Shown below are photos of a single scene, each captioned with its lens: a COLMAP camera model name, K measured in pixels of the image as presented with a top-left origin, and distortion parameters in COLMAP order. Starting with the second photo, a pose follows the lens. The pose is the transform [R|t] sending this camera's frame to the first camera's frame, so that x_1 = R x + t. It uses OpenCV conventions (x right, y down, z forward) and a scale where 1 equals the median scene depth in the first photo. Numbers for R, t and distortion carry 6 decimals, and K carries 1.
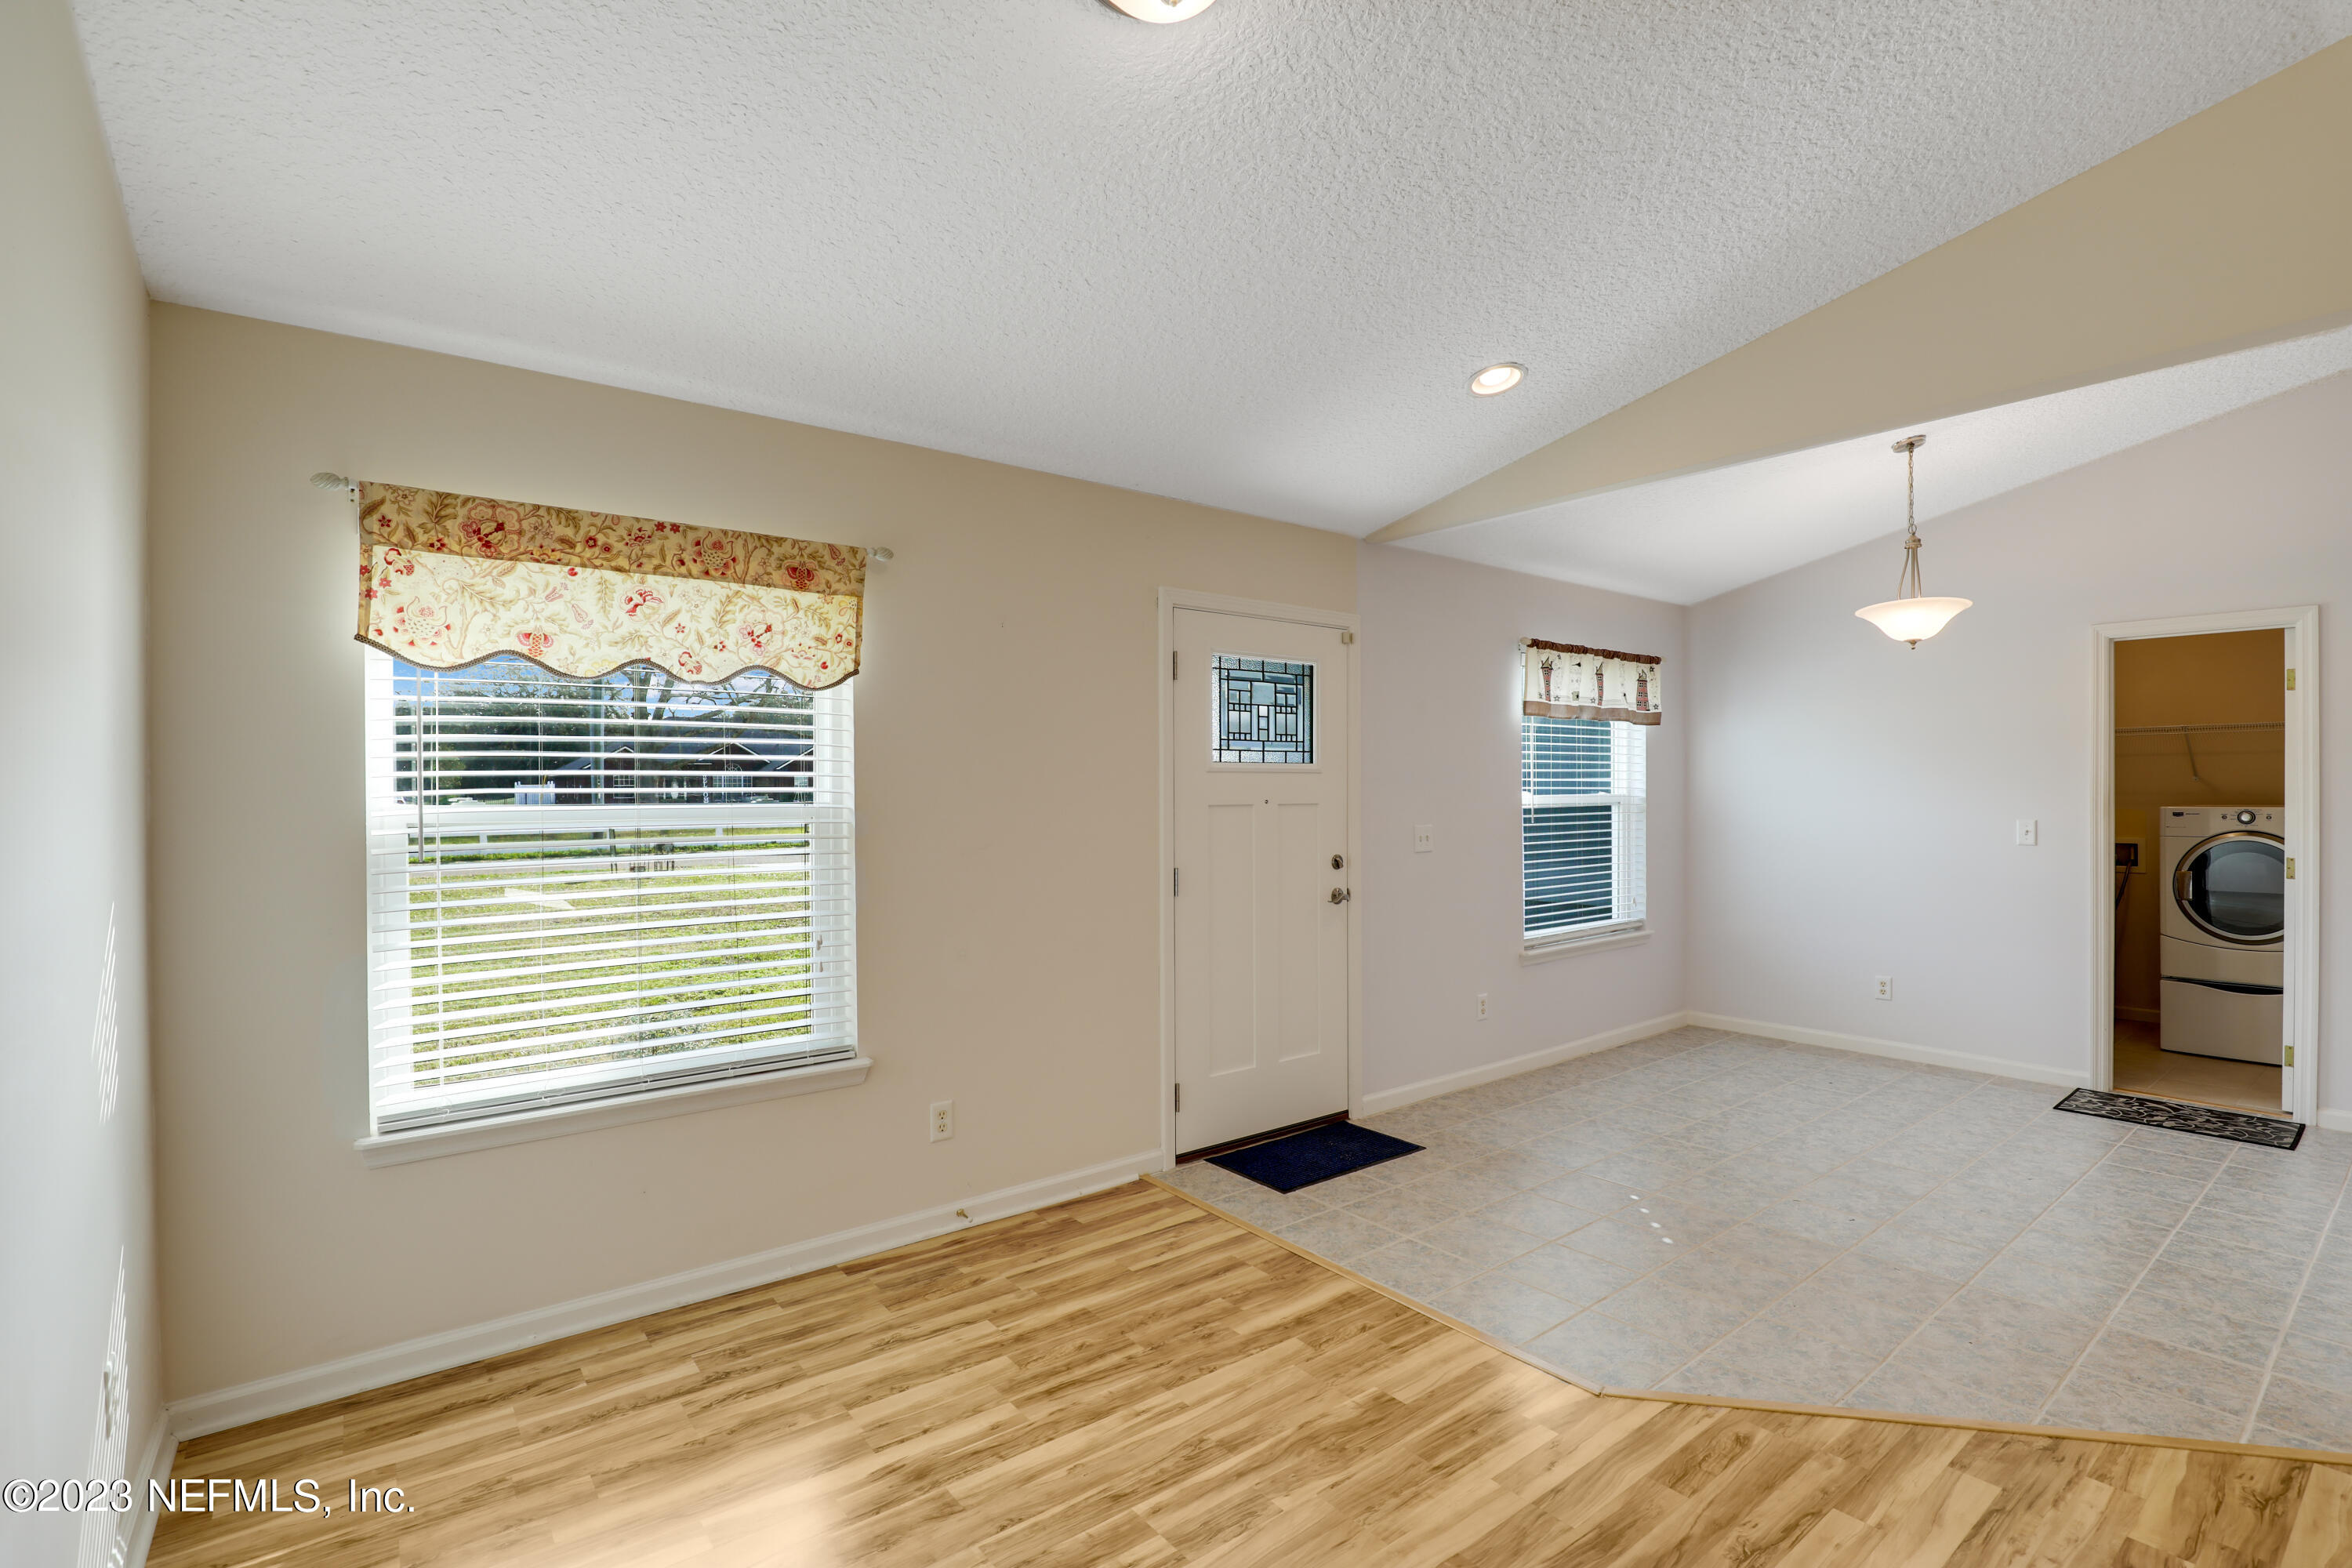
lens RADIAL K [[1081.5, 0, 1193.6], [0, 1081.5, 797.0], [0, 0, 1]] dist [-0.036453, 0.007463]
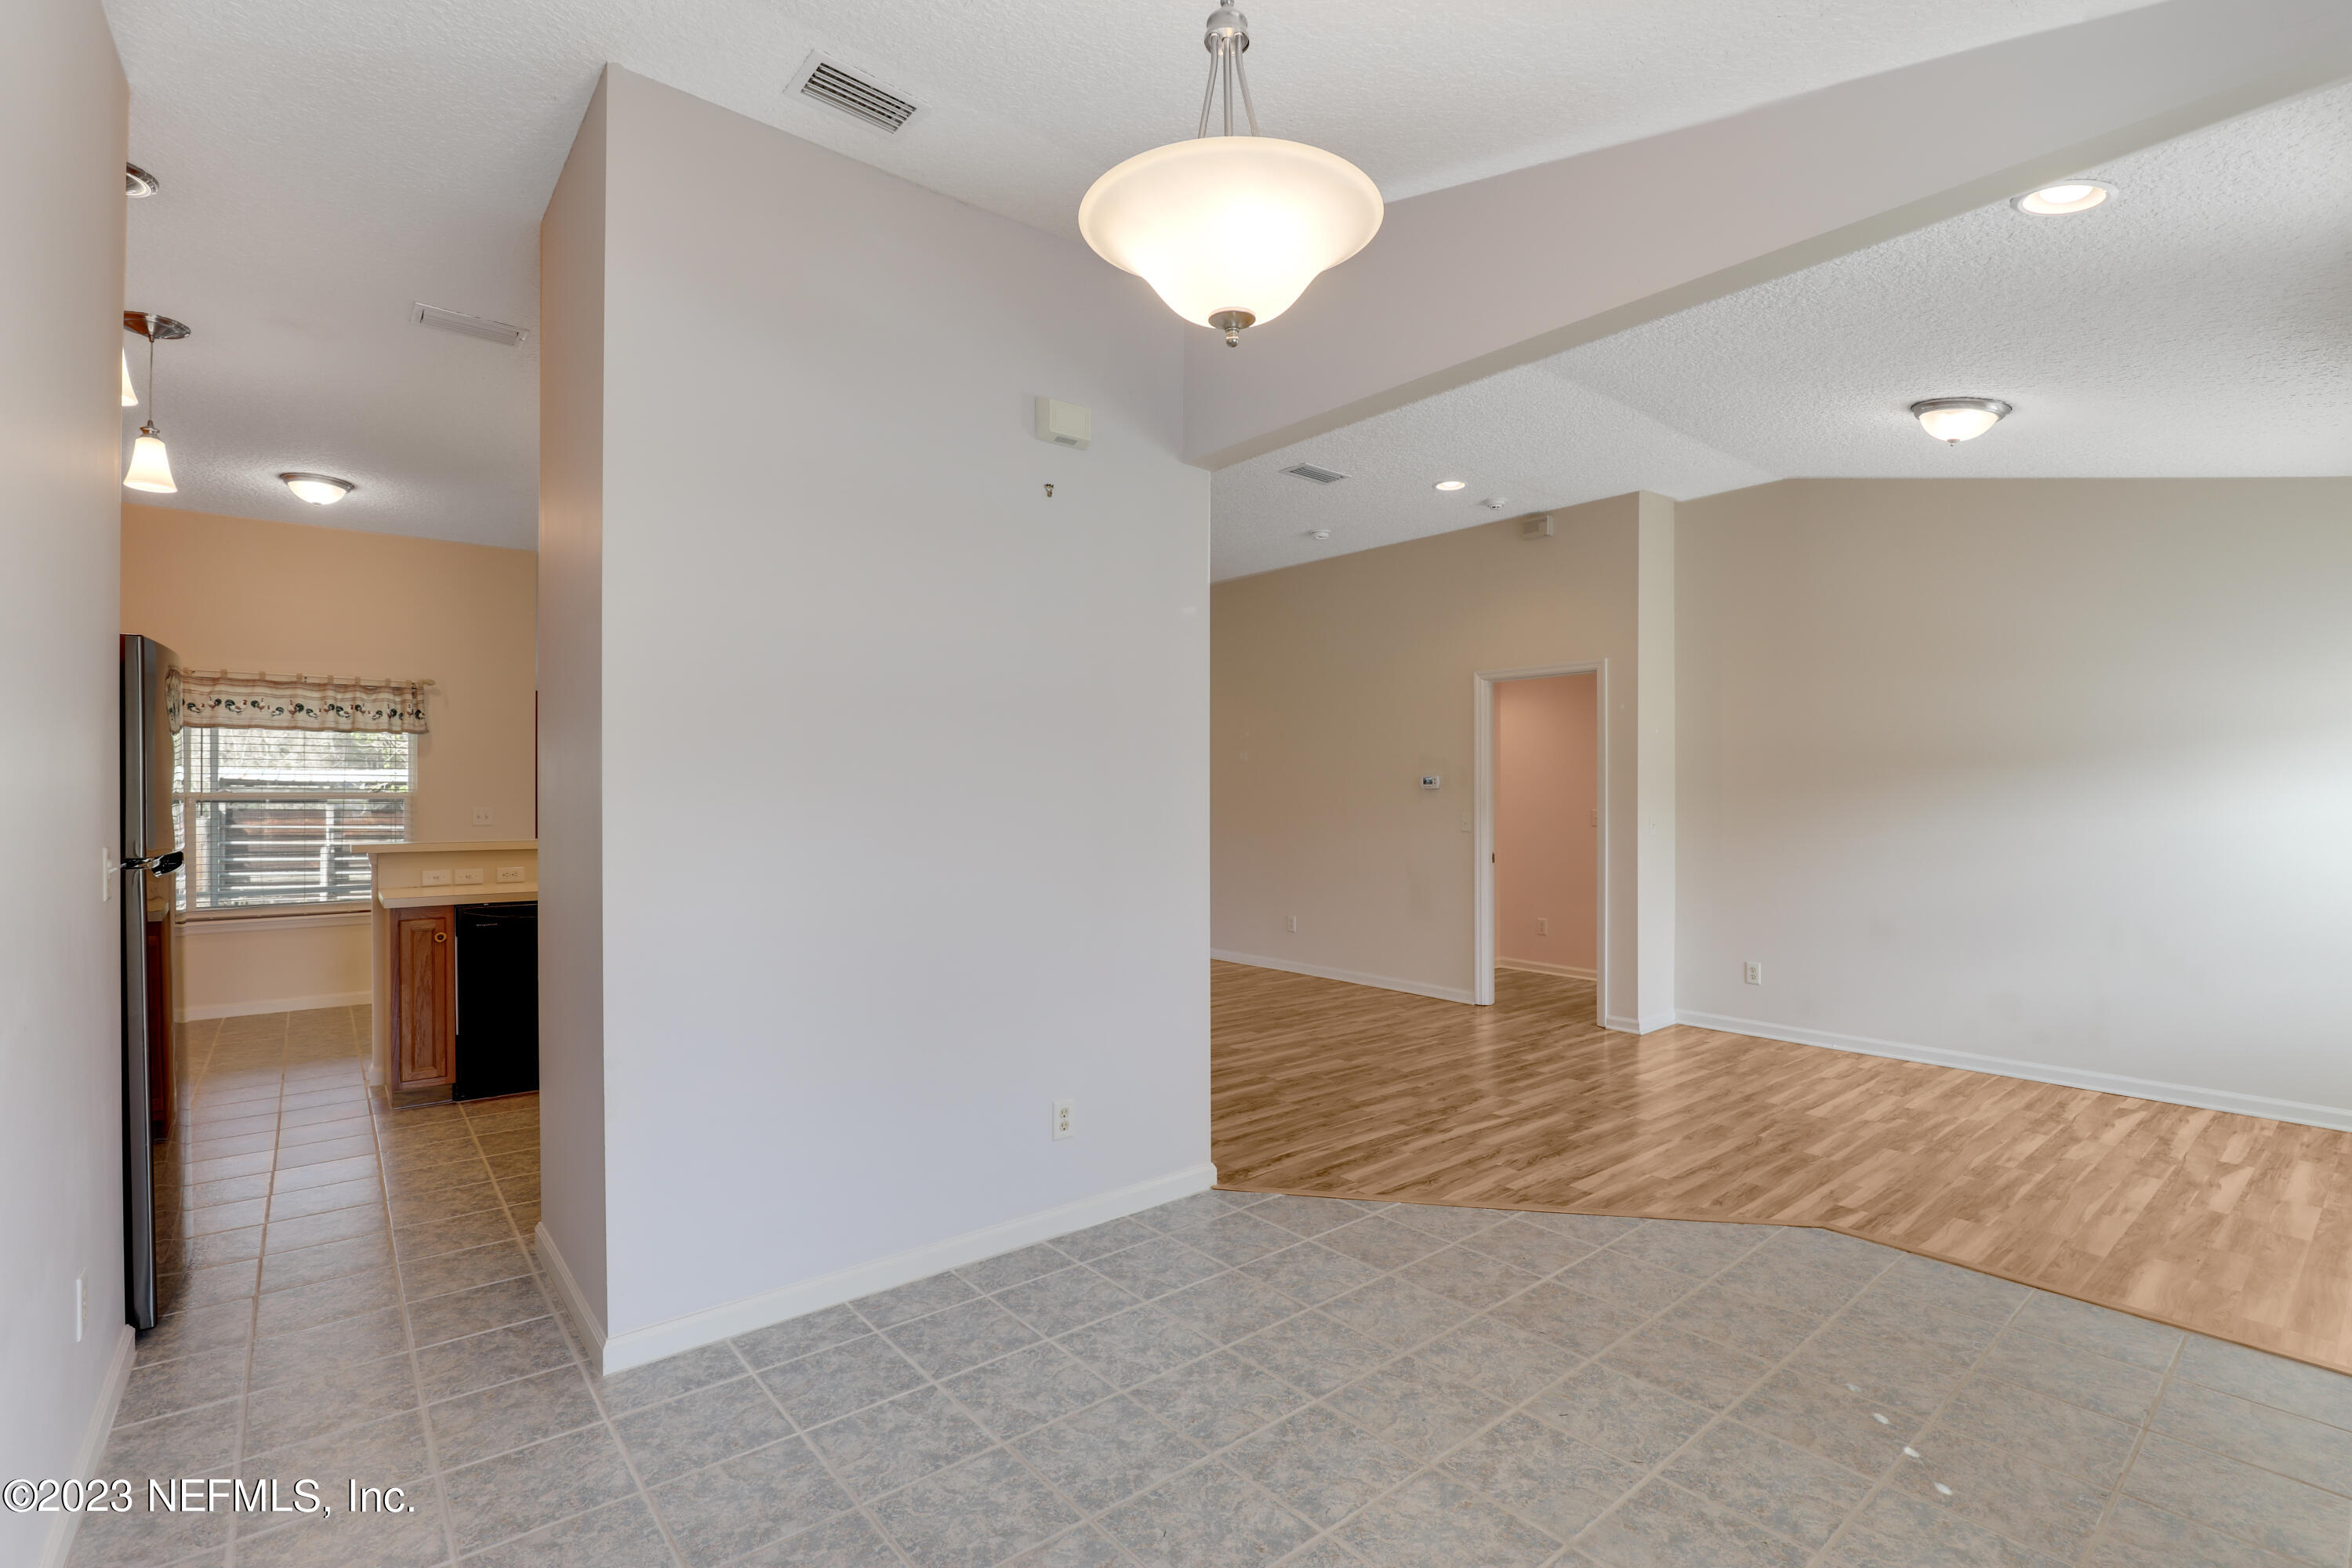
lens RADIAL K [[1076.0, 0, 1191.1], [0, 1076.0, 793.6], [0, 0, 1]] dist [-0.028608, 0.006625]
pose [[-0.999649, 0.005758, -0.025851, 0.949316], [0.005628, 0.999971, 0.005076, -0.001911], [0.025880, 0.004929, -0.999653, 1.816140]]
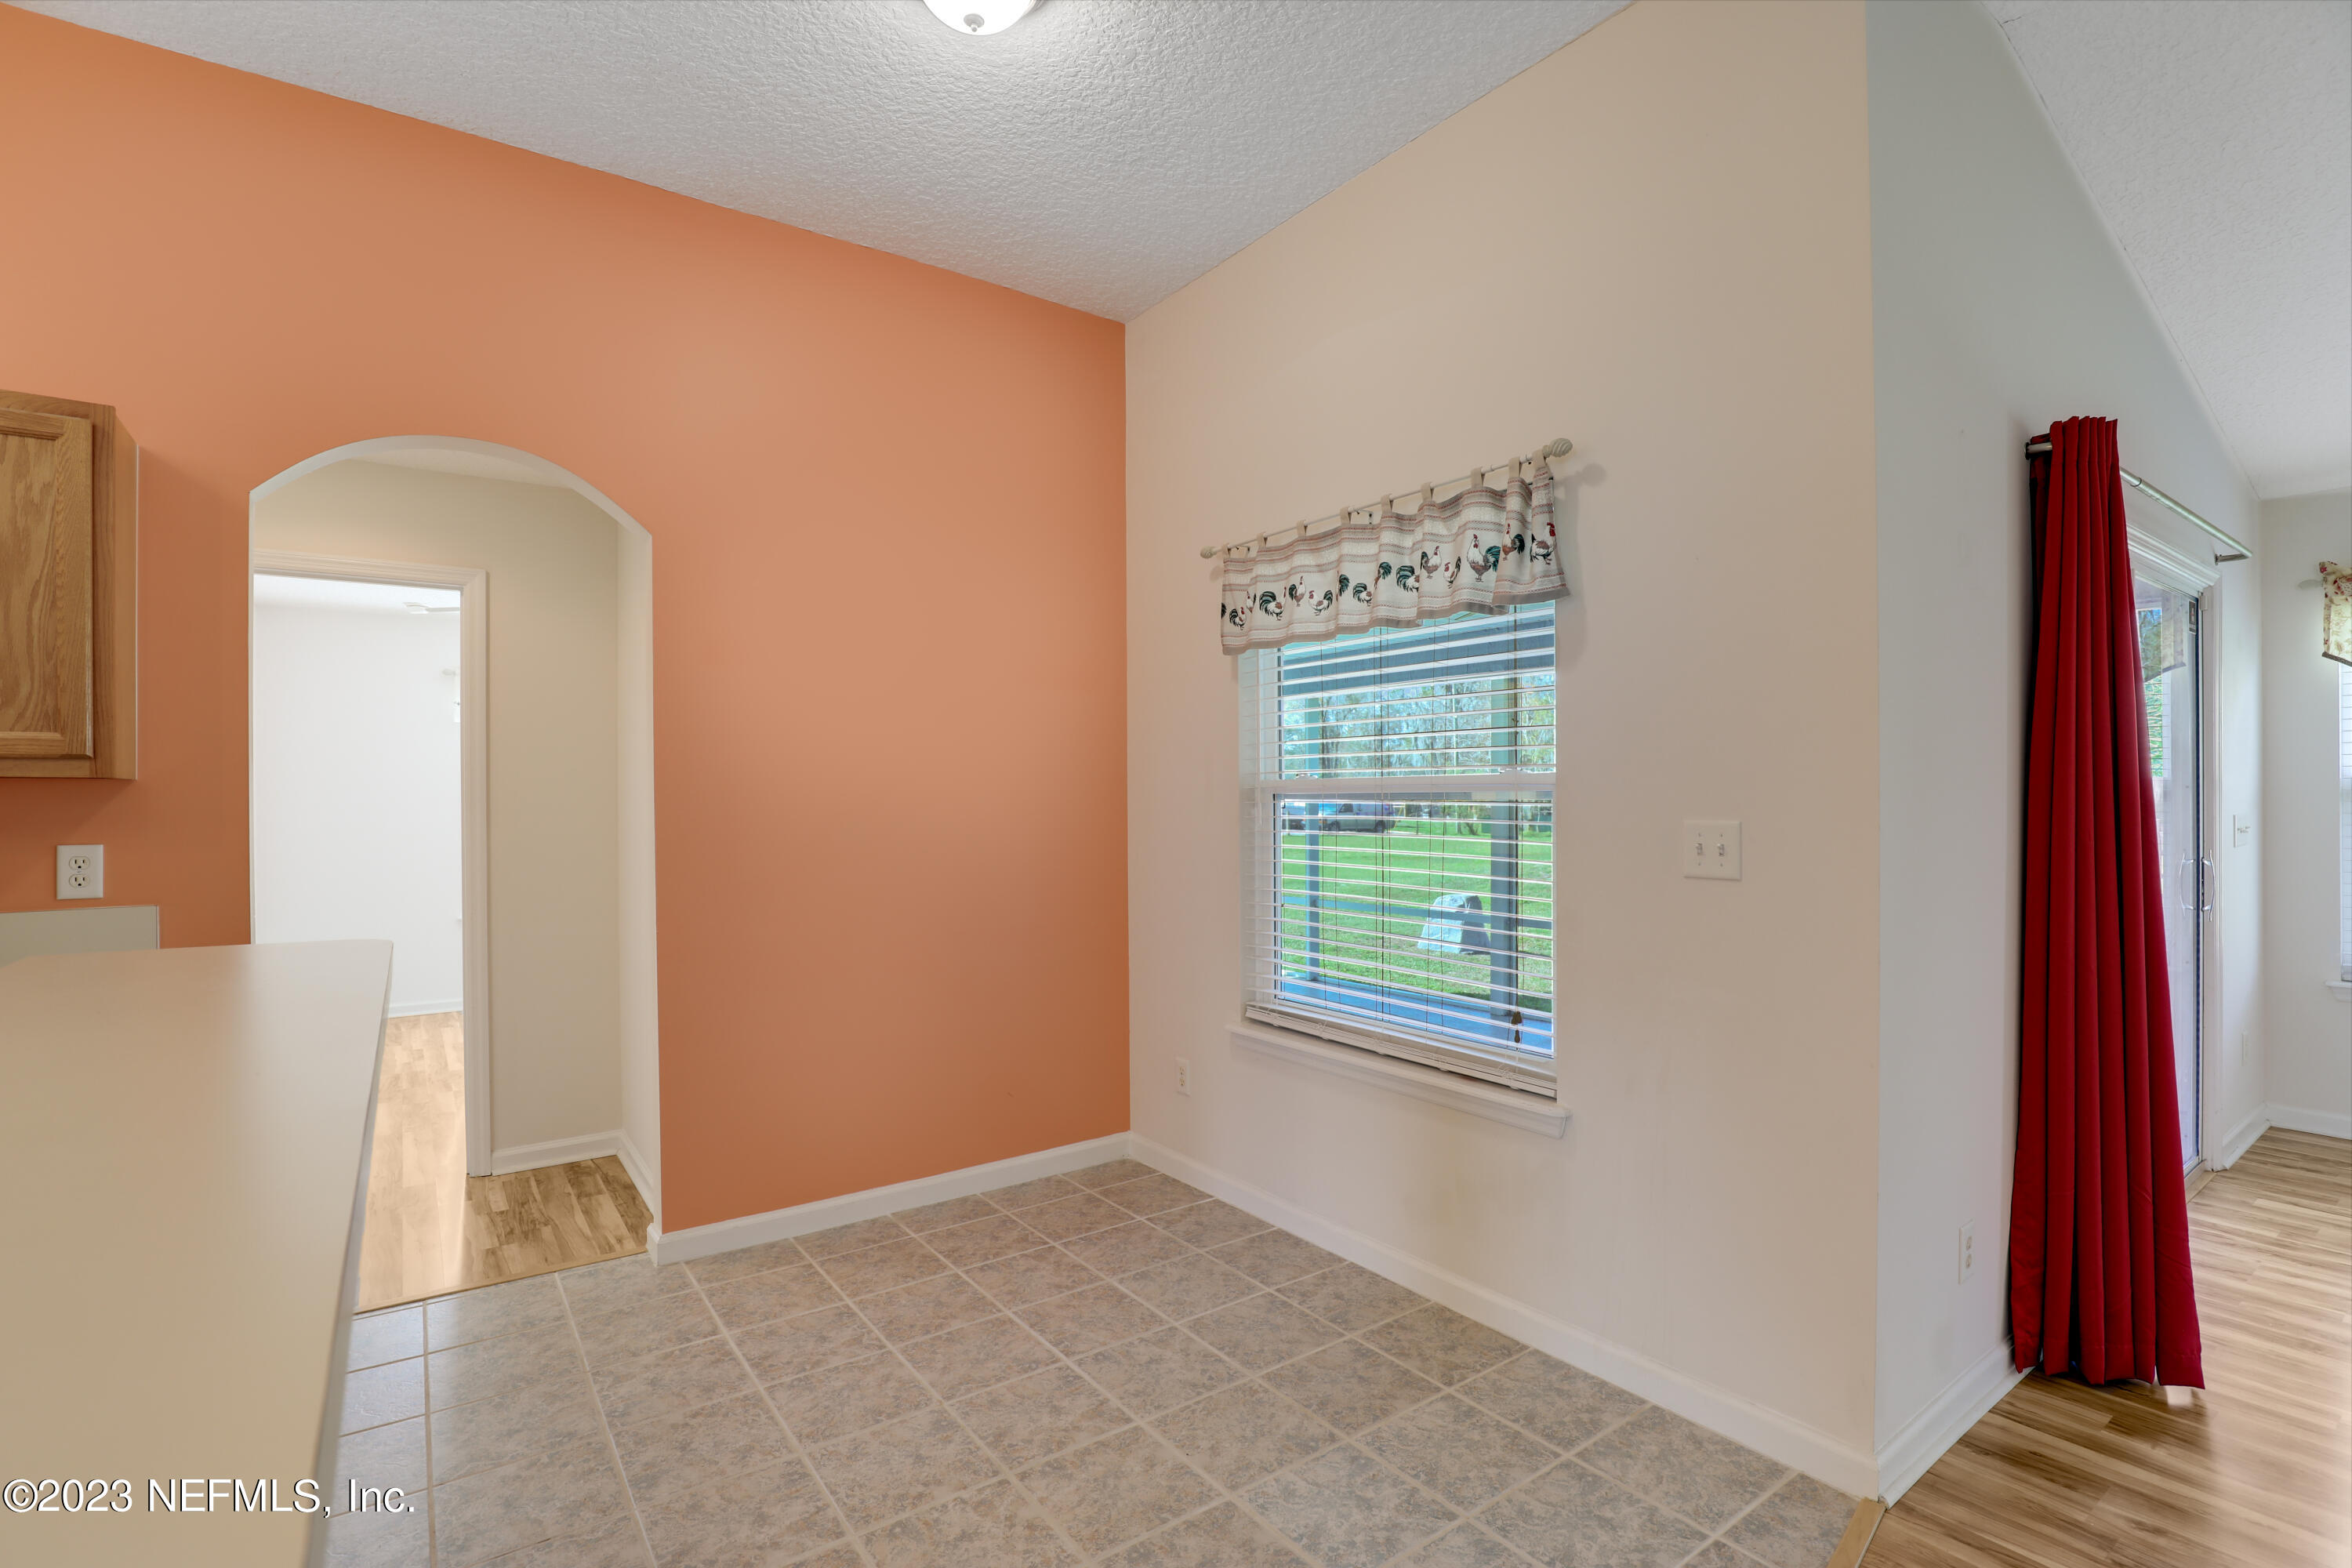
lens RADIAL K [[1088.8, 0, 1185.8], [0, 1088.8, 799.1], [0, 0, 1]] dist [-0.035198, 0.008543]
pose [[0.037677, 0.001944, 0.999288, 1.716718], [0.011875, 0.999927, -0.002393, 0.015630], [-0.999219, 0.011957, 0.037651, -0.233150]]
